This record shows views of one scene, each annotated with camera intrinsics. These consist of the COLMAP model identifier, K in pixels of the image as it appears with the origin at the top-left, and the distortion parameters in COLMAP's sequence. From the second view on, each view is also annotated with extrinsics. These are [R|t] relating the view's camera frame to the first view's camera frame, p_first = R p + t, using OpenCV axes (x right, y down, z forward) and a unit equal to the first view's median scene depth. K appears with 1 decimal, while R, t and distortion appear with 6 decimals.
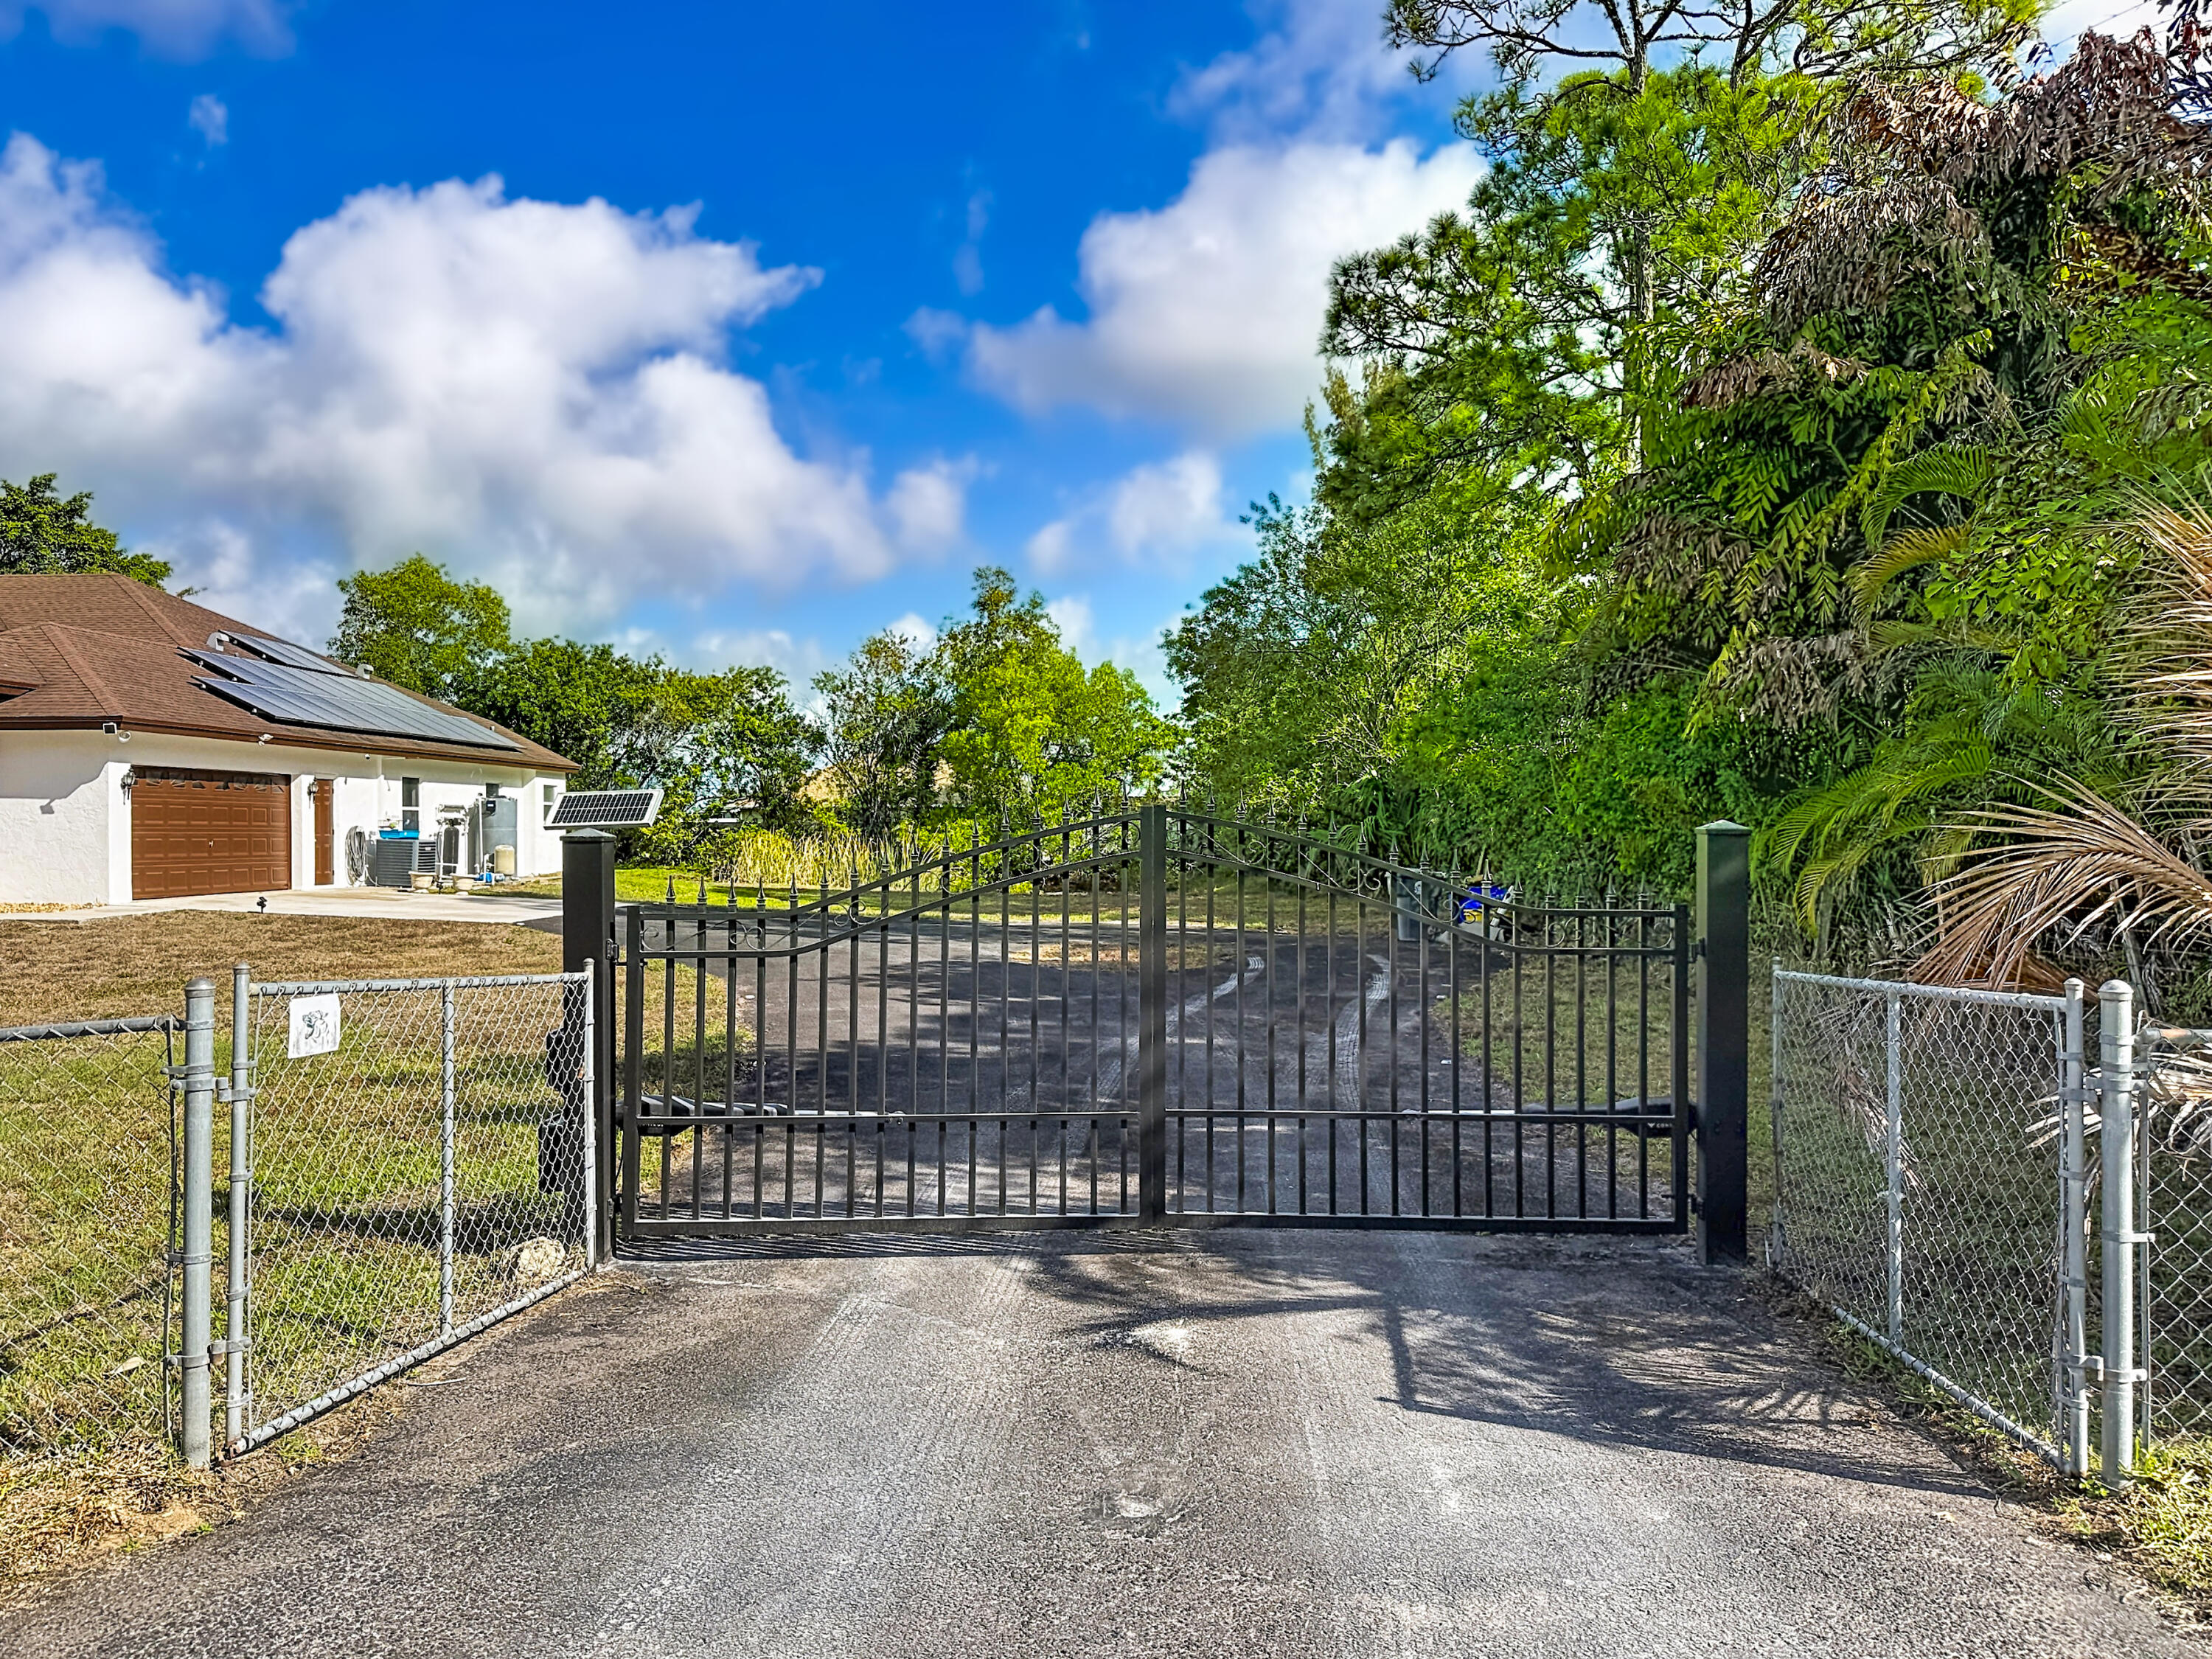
lens RADIAL K [[1511.5, 0, 1098.9], [0, 1511.5, 838.3], [0, 0, 1]] dist [0.086830, -0.137985]
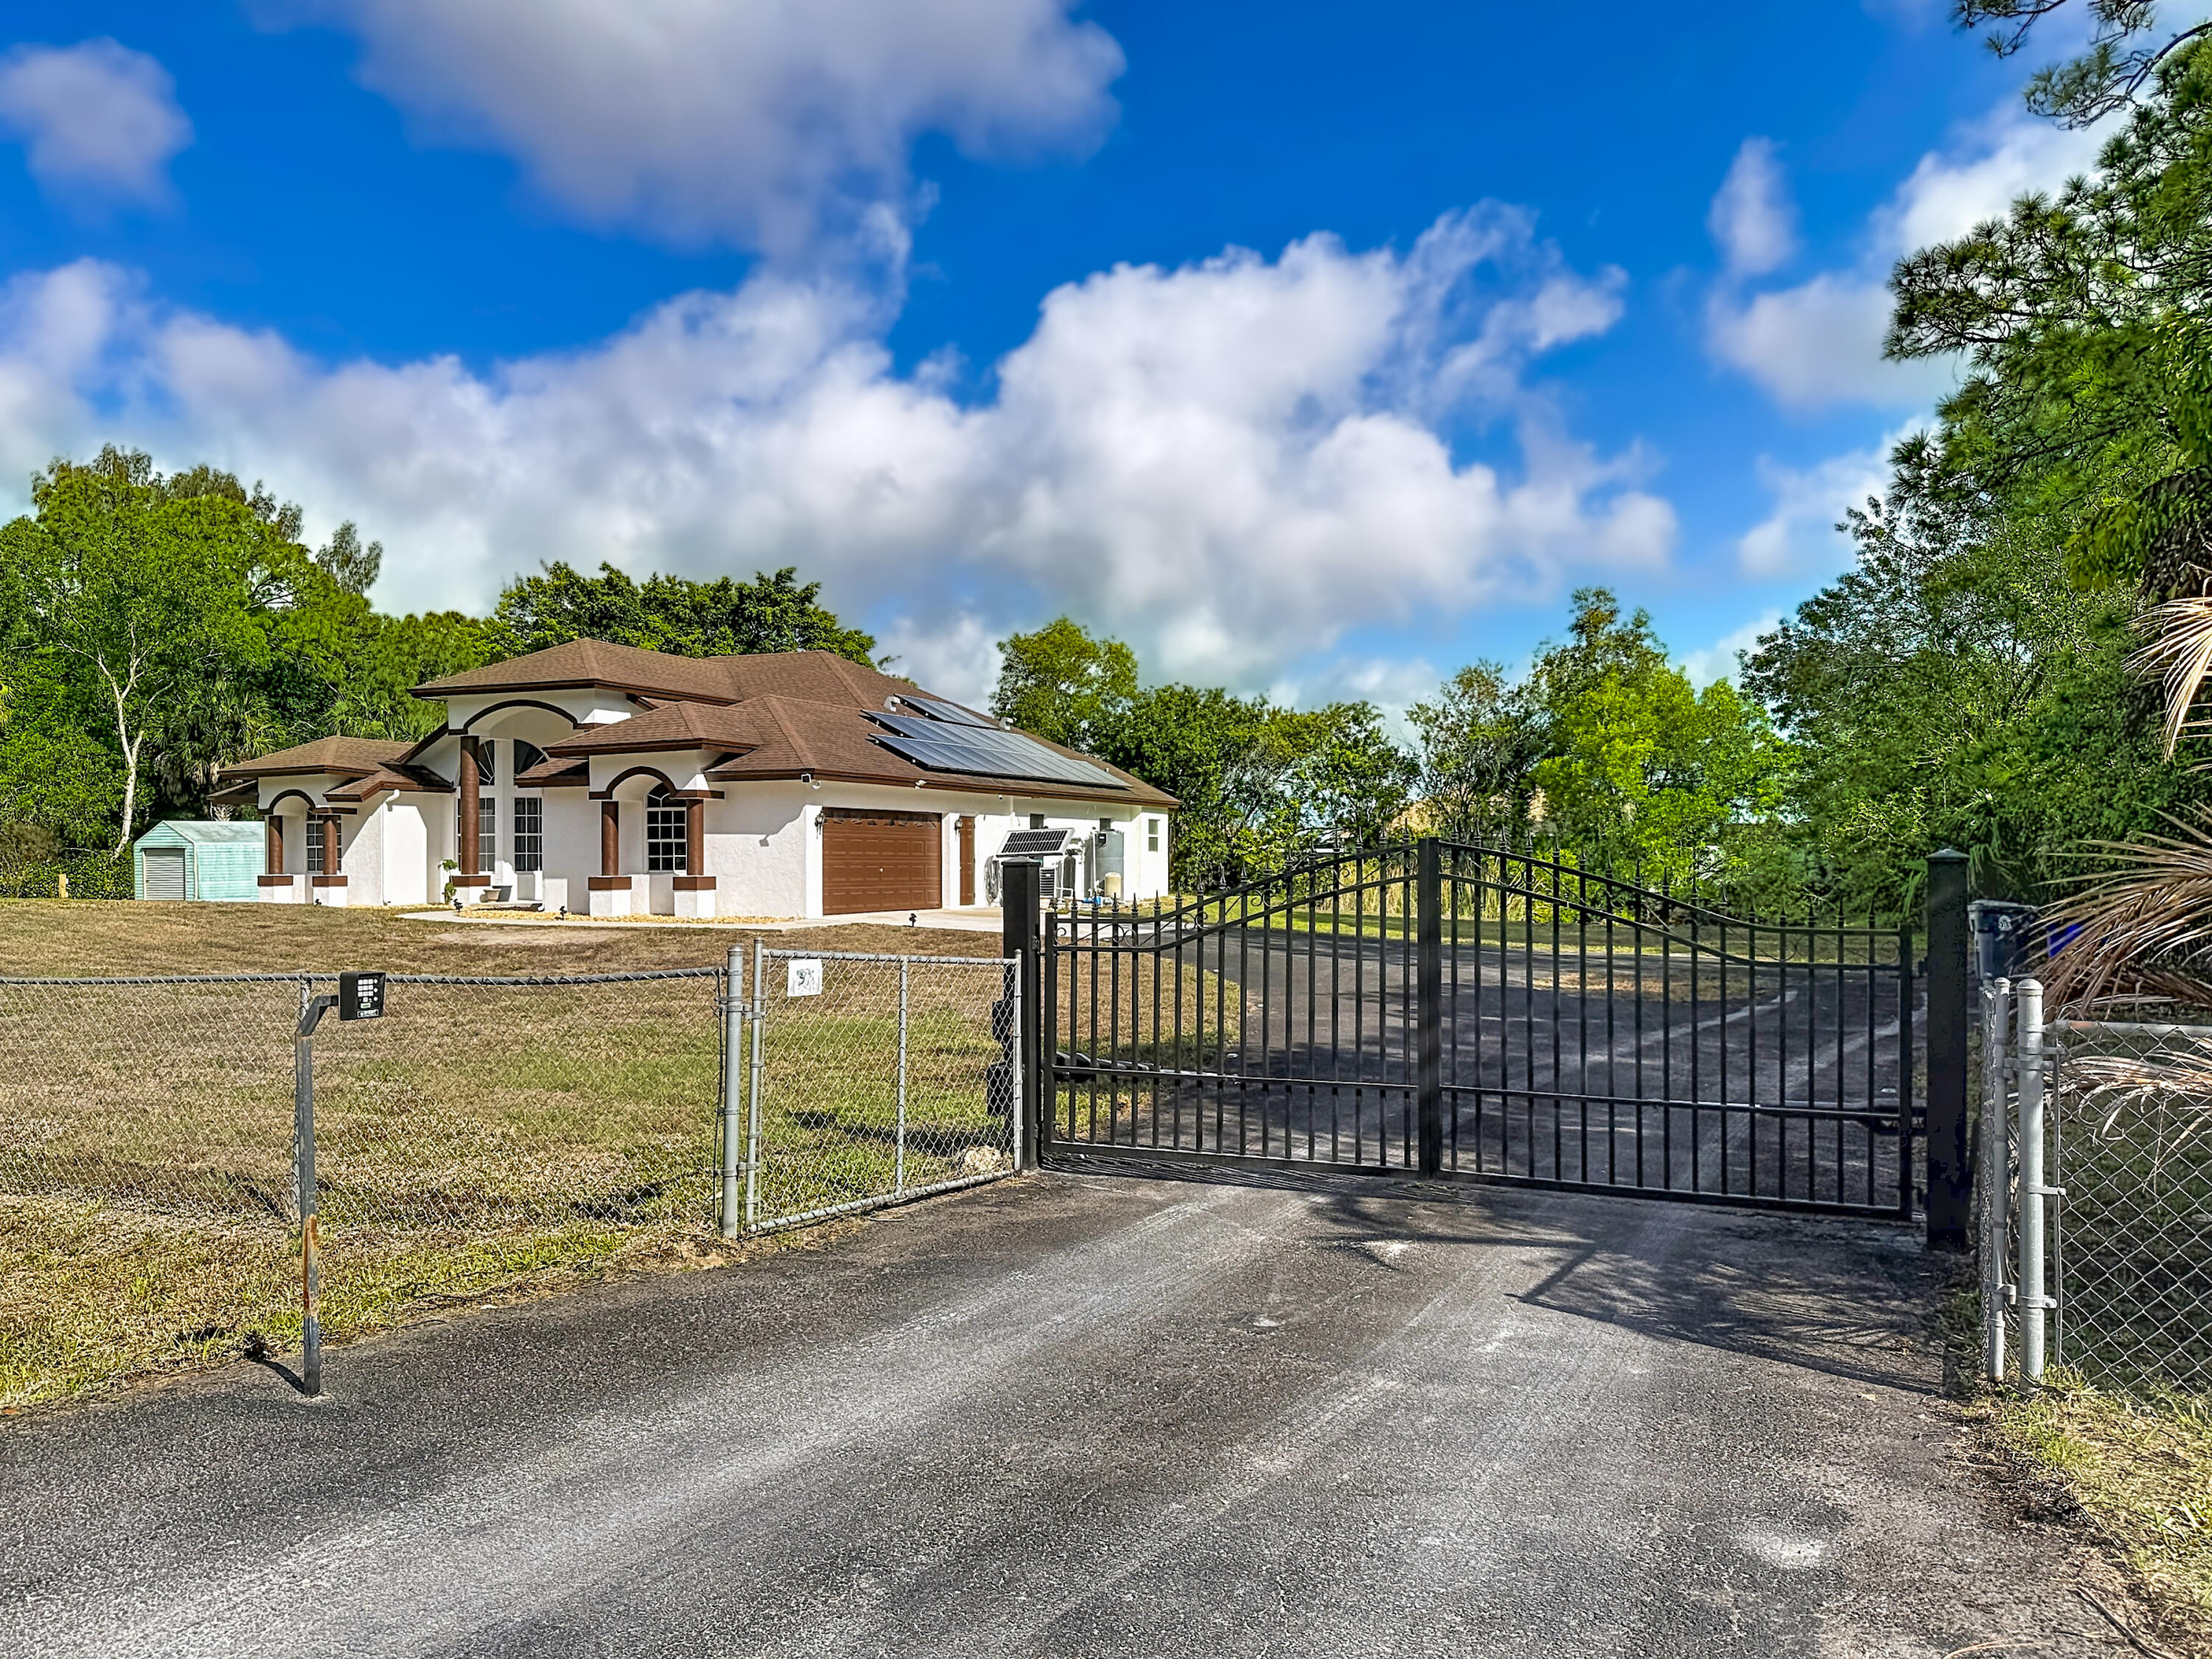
lens RADIAL K [[1523.5, 0, 1112.5], [0, 1523.5, 836.3], [0, 0, 1]] dist [0.054699, -0.115400]
pose [[0.922987, -0.005729, -0.384789, 0.044897], [-0.002285, 0.999790, -0.020367, 0.000550], [0.384825, 0.019677, 0.922780, -0.040081]]
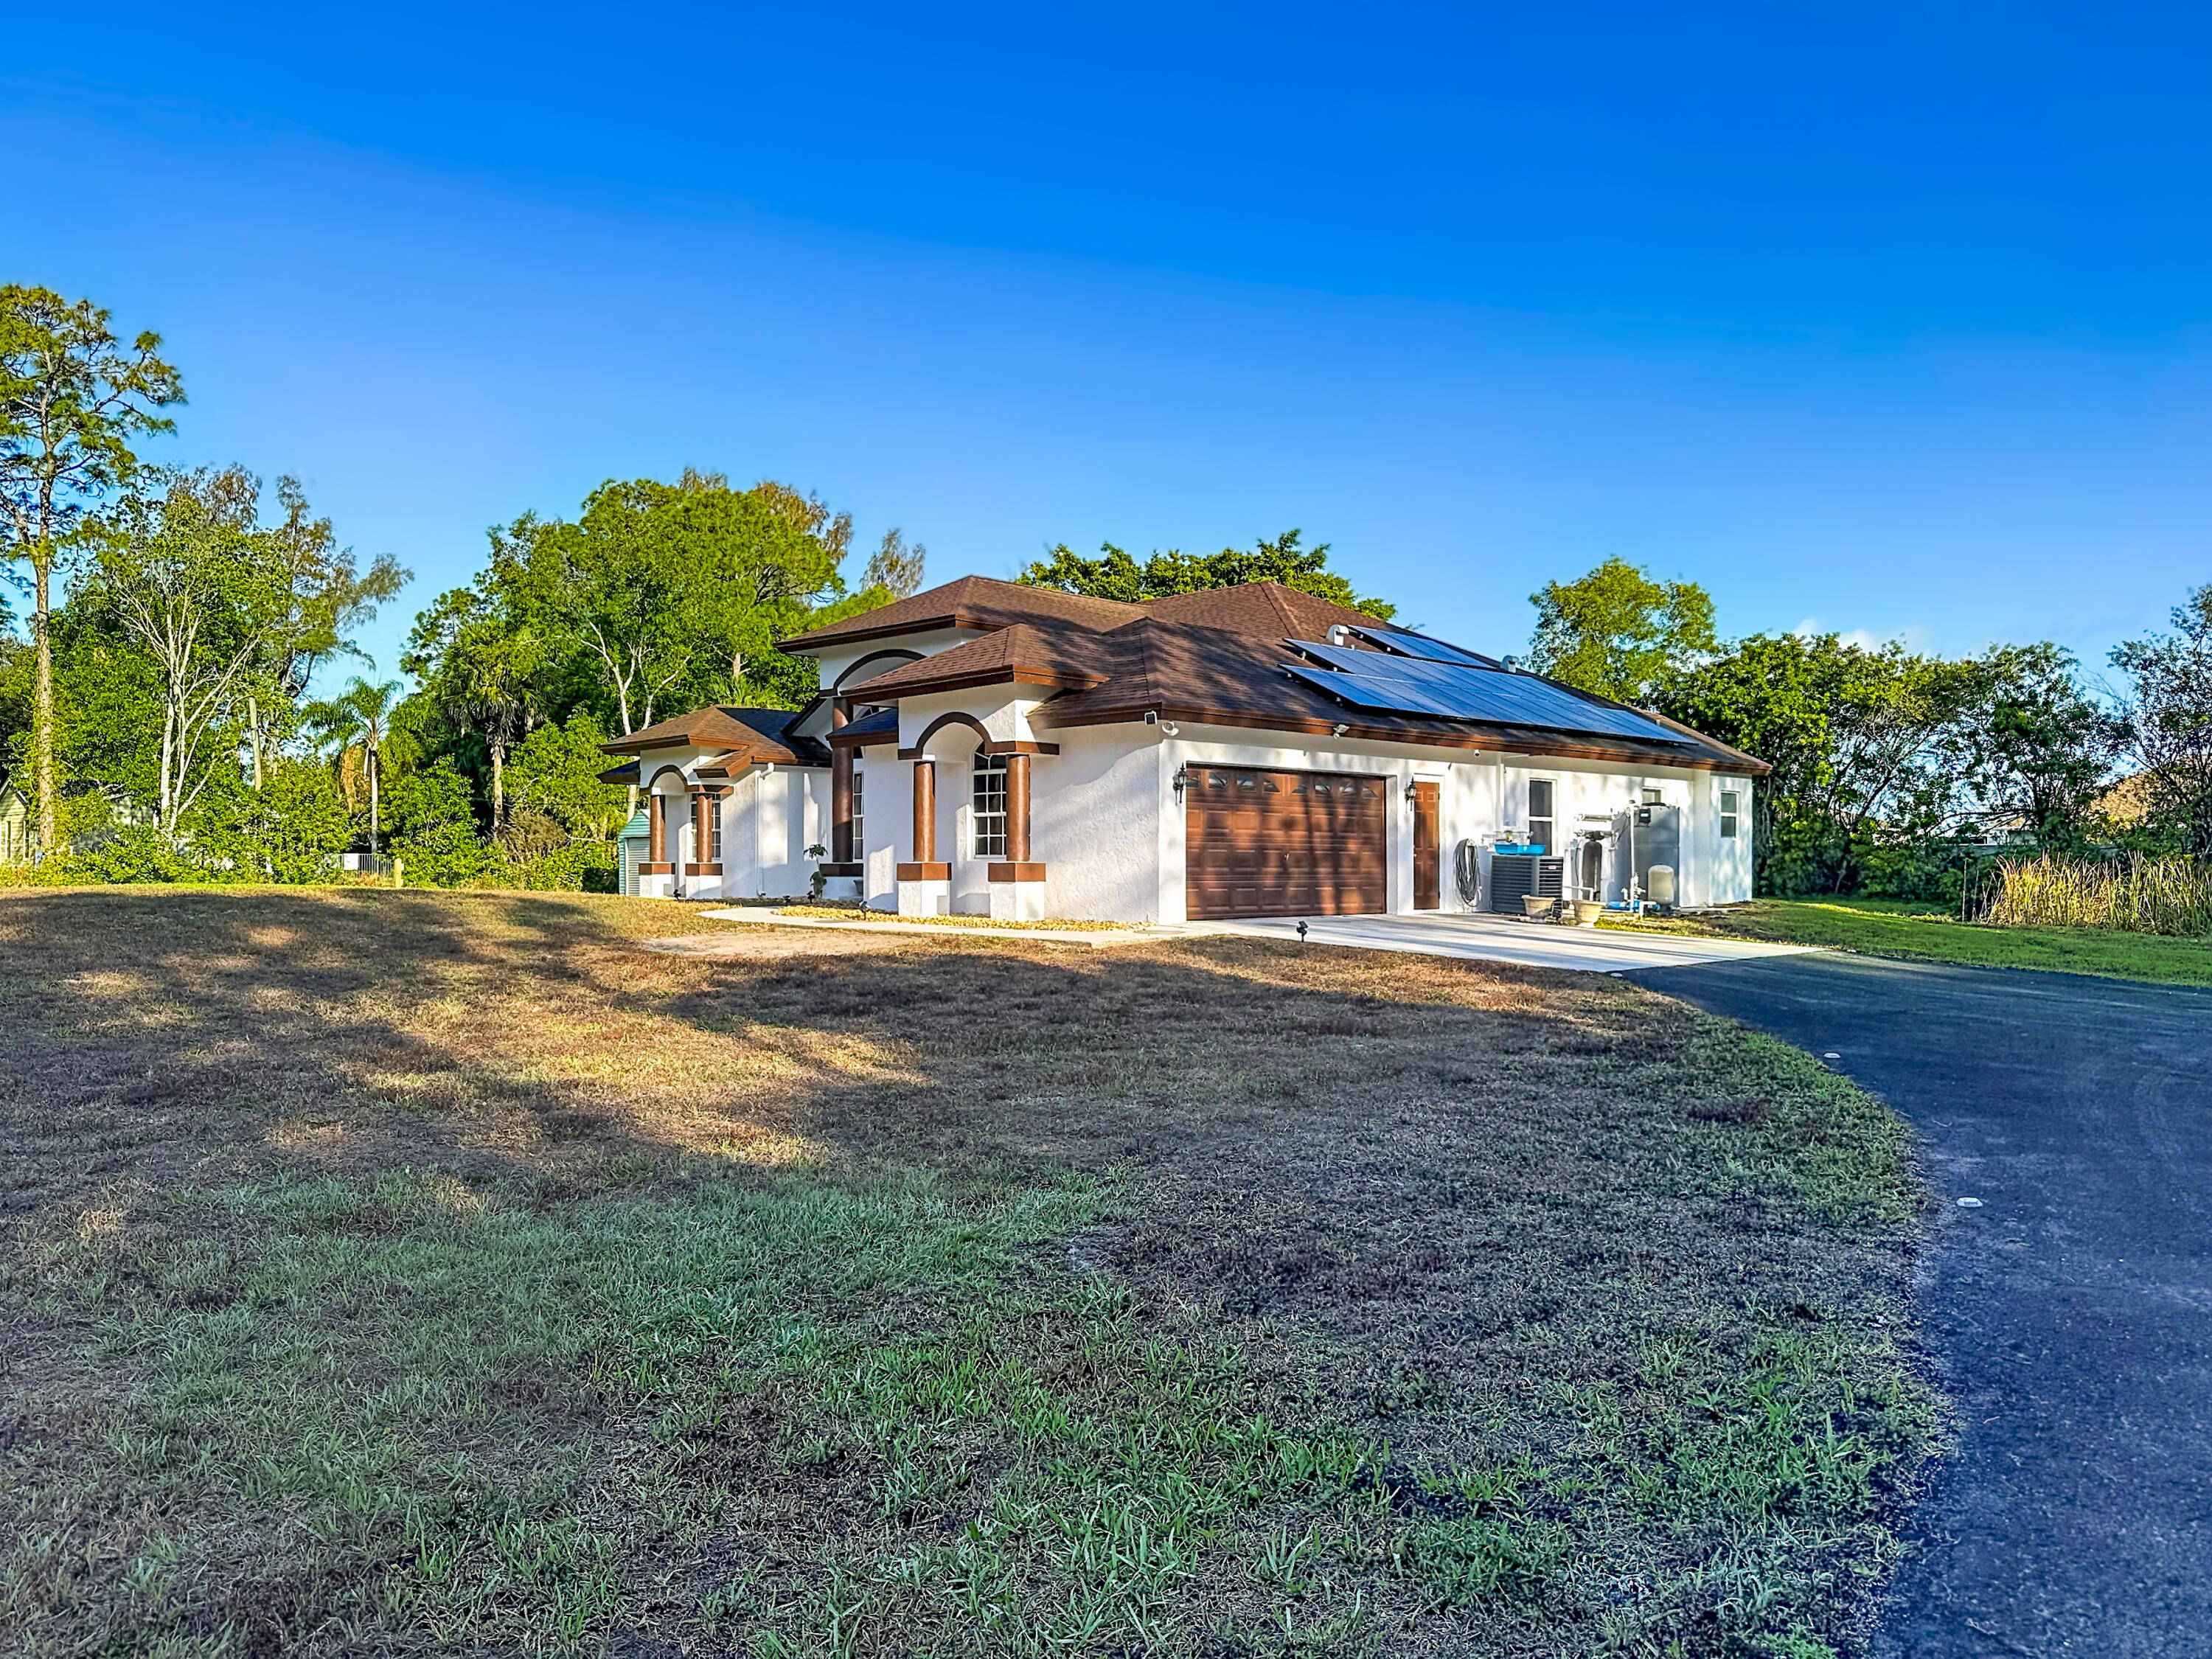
lens RADIAL K [[1523.5, 0, 1112.5], [0, 1523.5, 836.3], [0, 0, 1]] dist [0.054699, -0.115400]
pose [[0.721397, -0.006563, -0.692491, -0.047004], [-0.008699, 0.999790, -0.018537, 0.006450], [0.692467, 0.019396, 0.721188, 0.238974]]
